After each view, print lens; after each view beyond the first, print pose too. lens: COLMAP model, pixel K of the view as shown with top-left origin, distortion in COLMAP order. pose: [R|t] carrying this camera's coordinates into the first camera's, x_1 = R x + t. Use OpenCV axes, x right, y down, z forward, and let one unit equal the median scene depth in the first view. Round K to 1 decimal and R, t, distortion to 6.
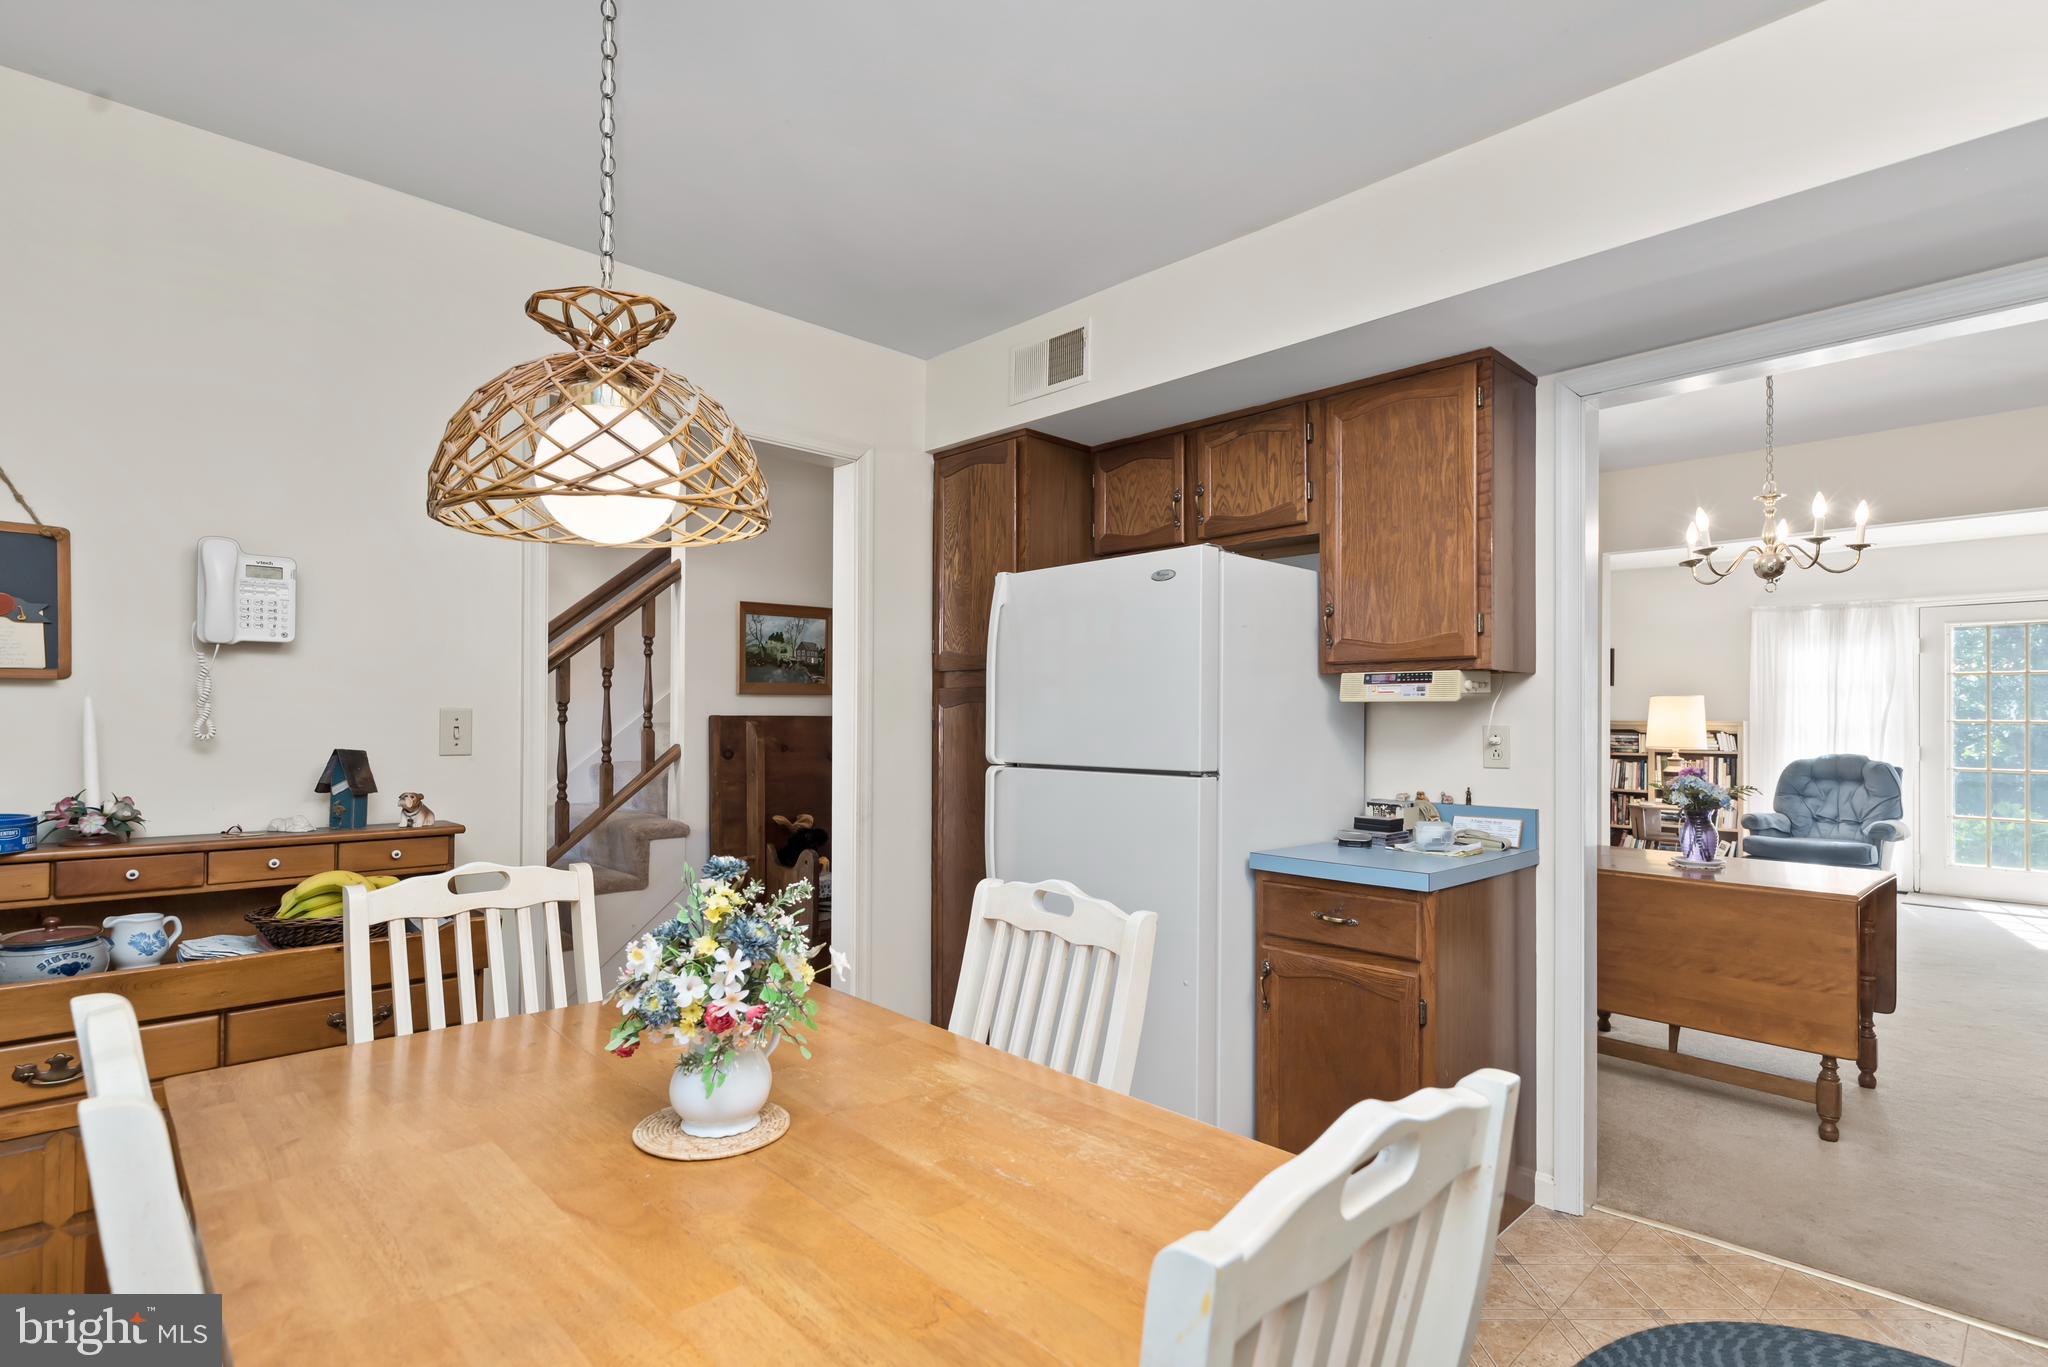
lens RADIAL K [[1014.6, 0, 1021.0], [0, 1014.6, 700.9], [0, 0, 1]] dist [-0.003788, -0.000121]
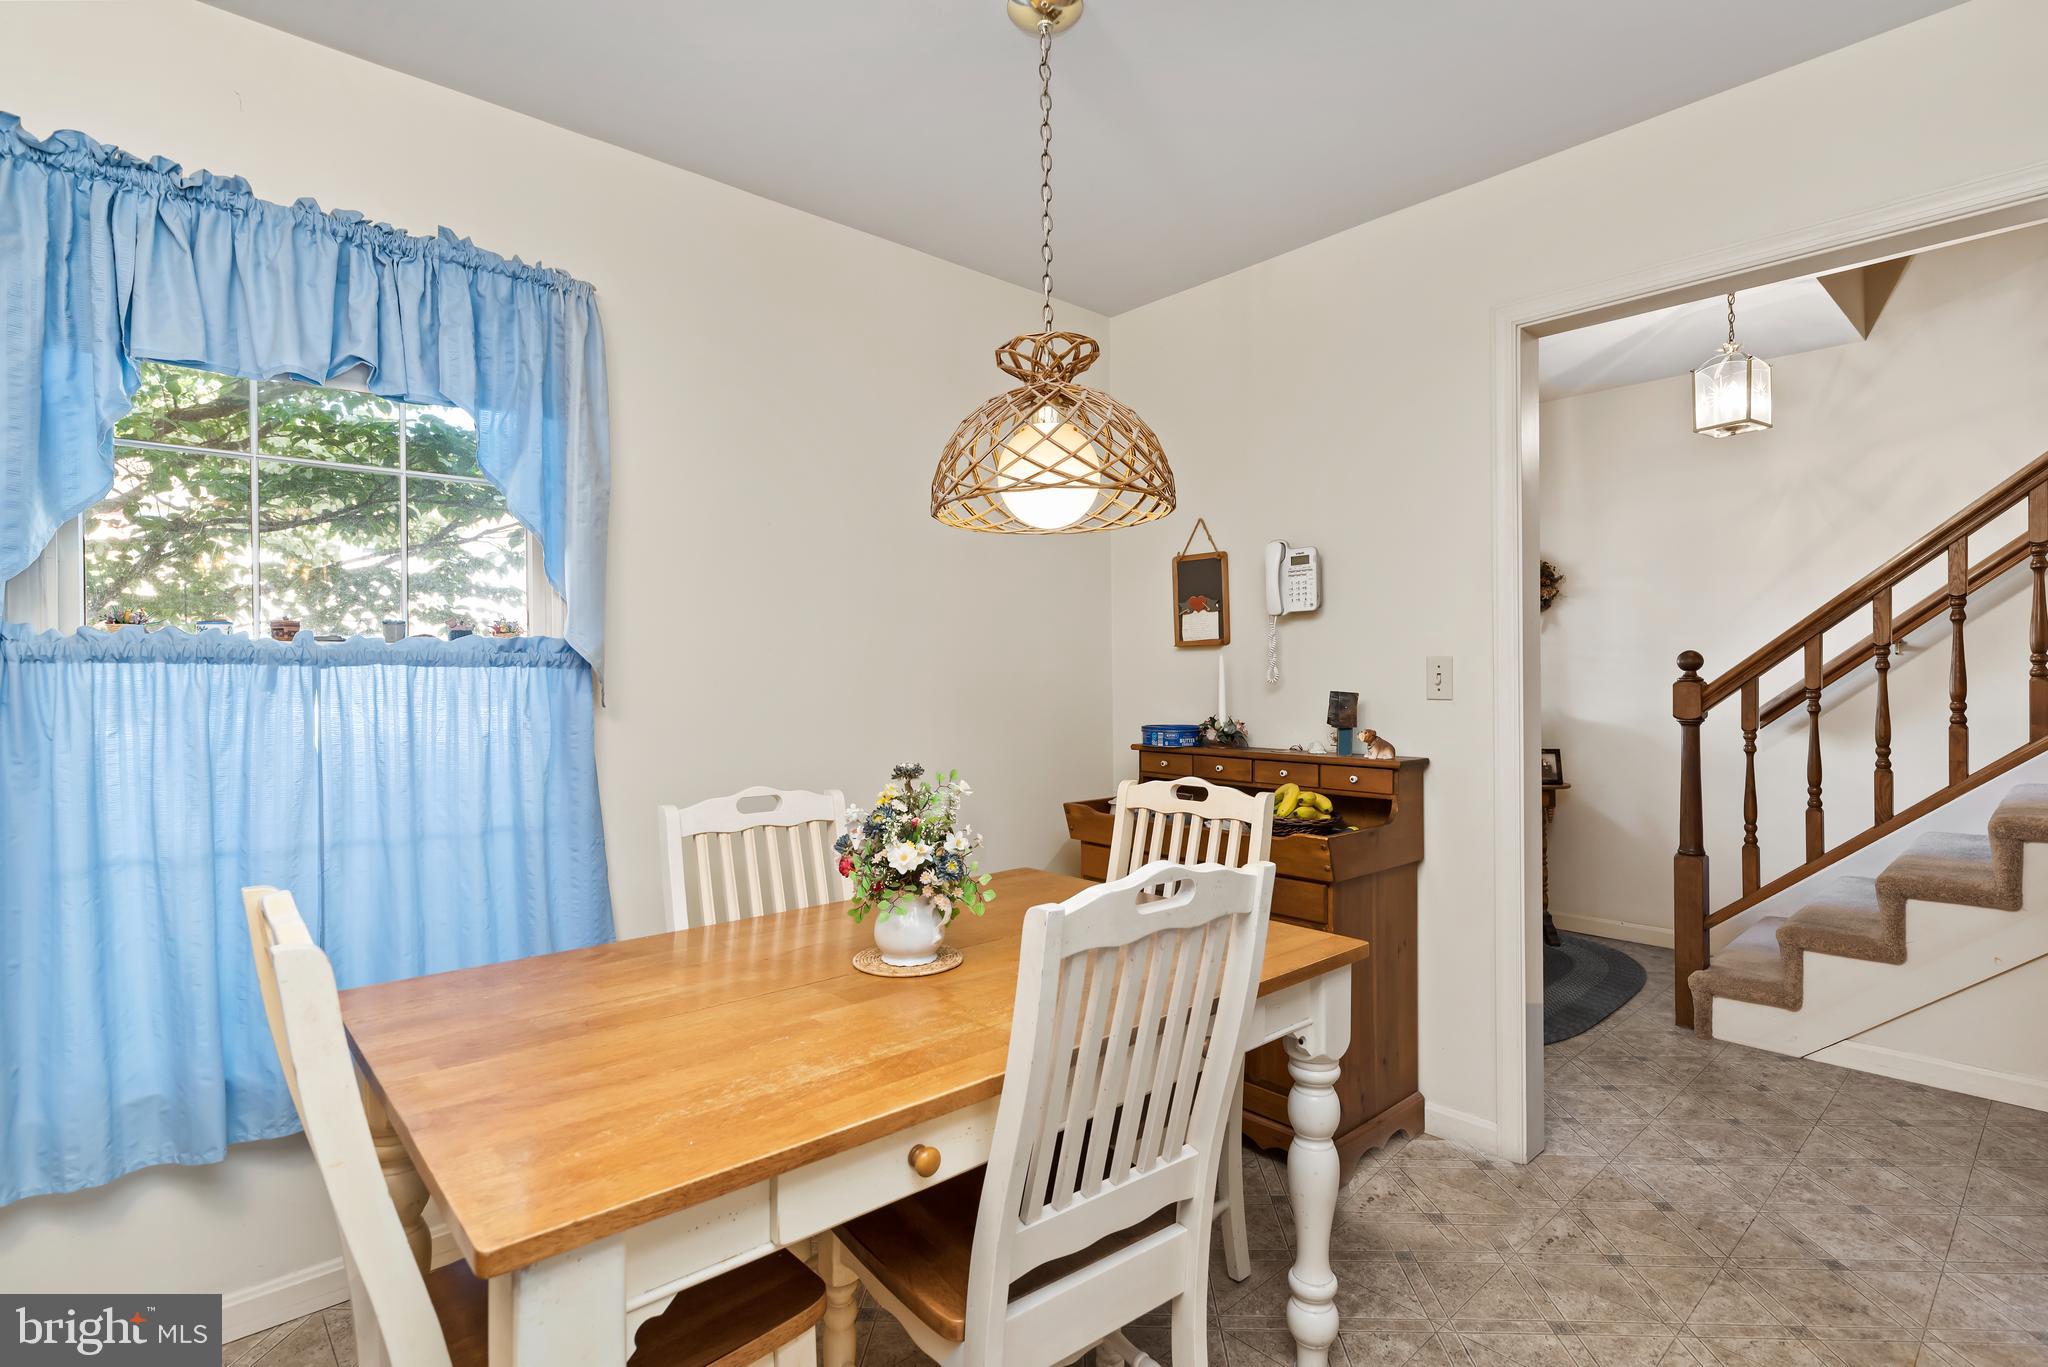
lens RADIAL K [[999.5, 0, 1049.2], [0, 999.5, 681.3], [0, 0, 1]] dist [-0.000807, 0.000894]
pose [[-0.016605, -0.000675, -0.999862, 0.182805], [0.023363, 0.999726, -0.001063, 0.009270], [0.999589, -0.023378, -0.016584, 0.215347]]
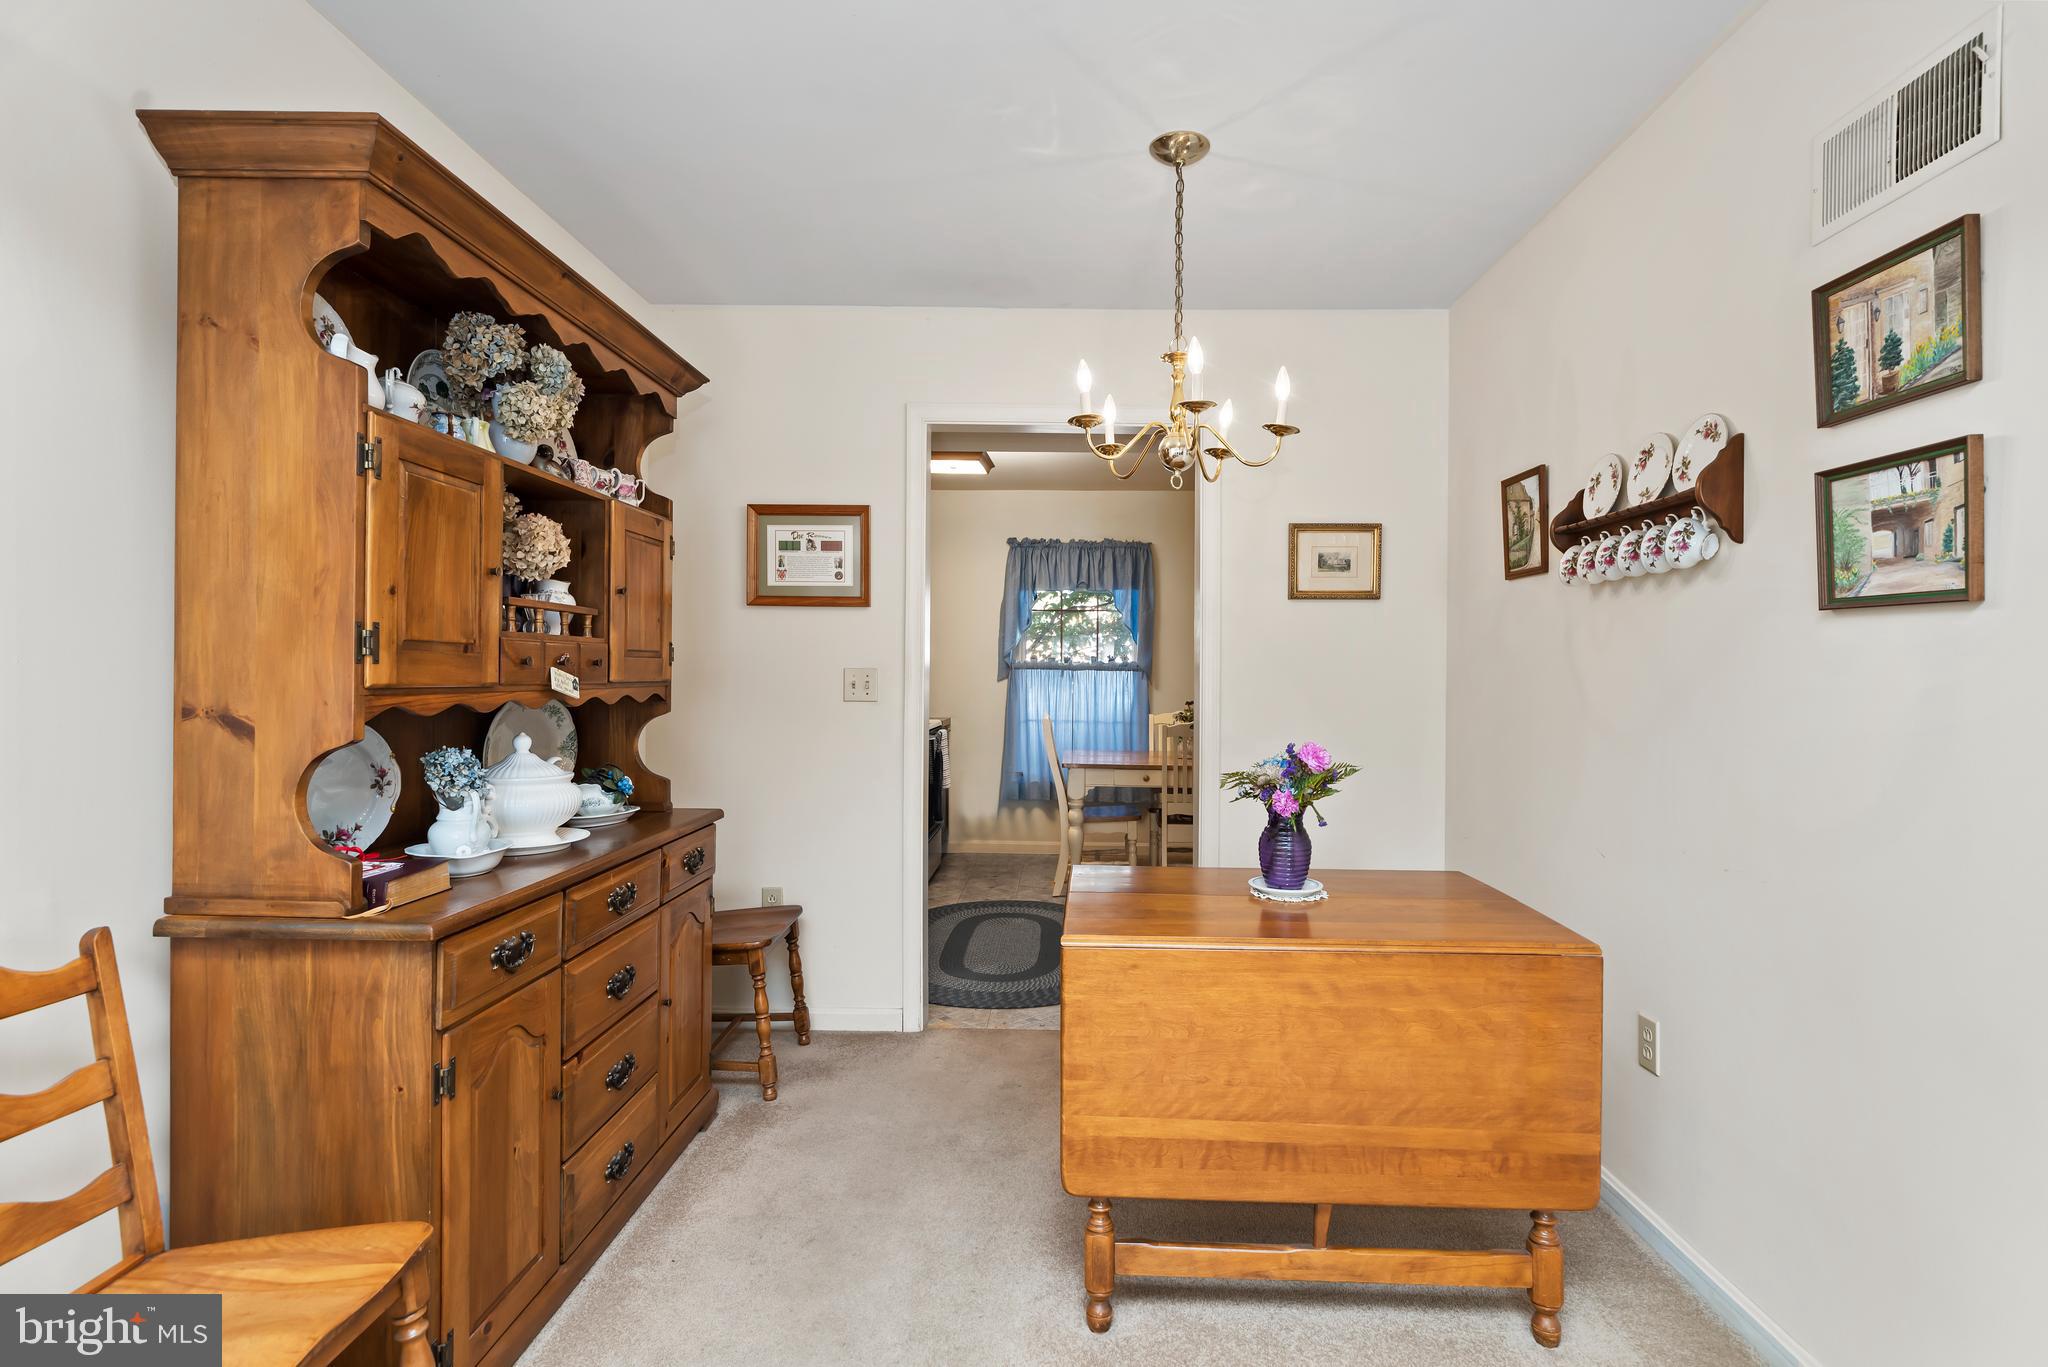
lens RADIAL K [[999.5, 0, 1049.2], [0, 999.5, 681.3], [0, 0, 1]] dist [-0.000807, 0.000894]
pose [[-0.704230, -0.005627, -0.709949, 0.621533], [-0.000308, 0.999971, -0.007620, 0.017935], [0.709971, -0.005148, -0.704212, 0.682117]]
